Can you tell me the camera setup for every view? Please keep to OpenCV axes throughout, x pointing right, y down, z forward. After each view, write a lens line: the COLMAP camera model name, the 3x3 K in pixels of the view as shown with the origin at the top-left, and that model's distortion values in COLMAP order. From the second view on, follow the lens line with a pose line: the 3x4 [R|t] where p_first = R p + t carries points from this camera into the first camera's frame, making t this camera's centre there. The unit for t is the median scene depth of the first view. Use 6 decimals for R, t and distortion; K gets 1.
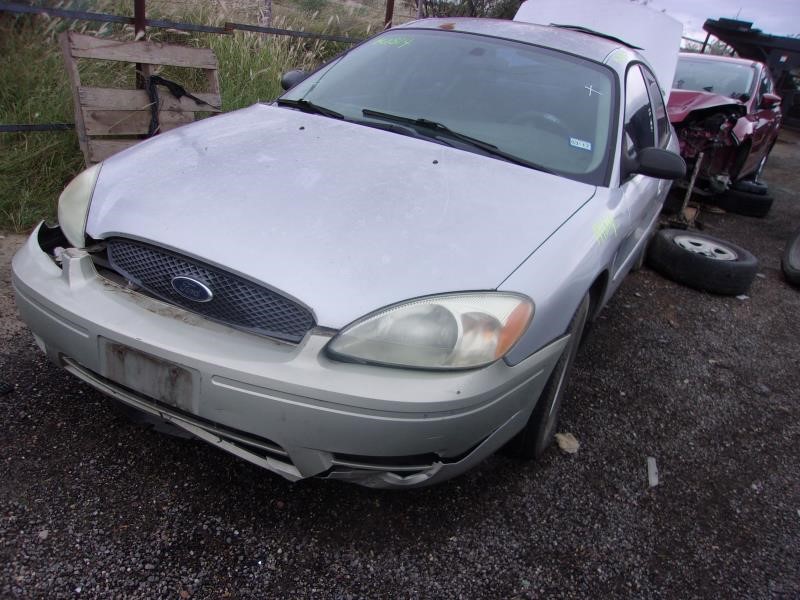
lens RADIAL K [[641.0, 0, 400.0], [0, 641.0, 300.0], [0, 0, 1]] dist [-0.160562, -0.003074]
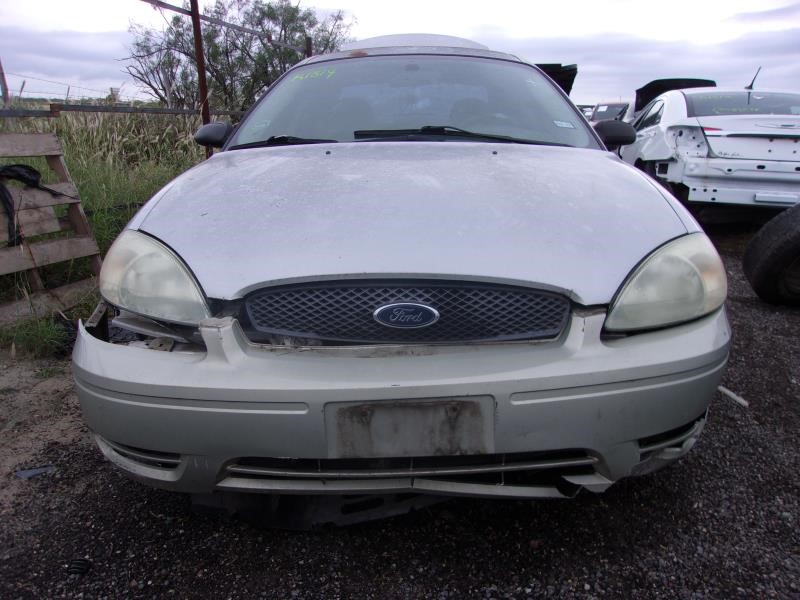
lens RADIAL K [[633.5, 0, 400.0], [0, 633.5, 300.0], [0, 0, 1]] dist [-0.001640, -0.156405]
pose [[0.914459, -0.262917, 0.307636, -0.586661], [0.290953, 0.955520, -0.048248, 0.000077], [-0.281267, 0.133628, 0.950280, 0.217175]]
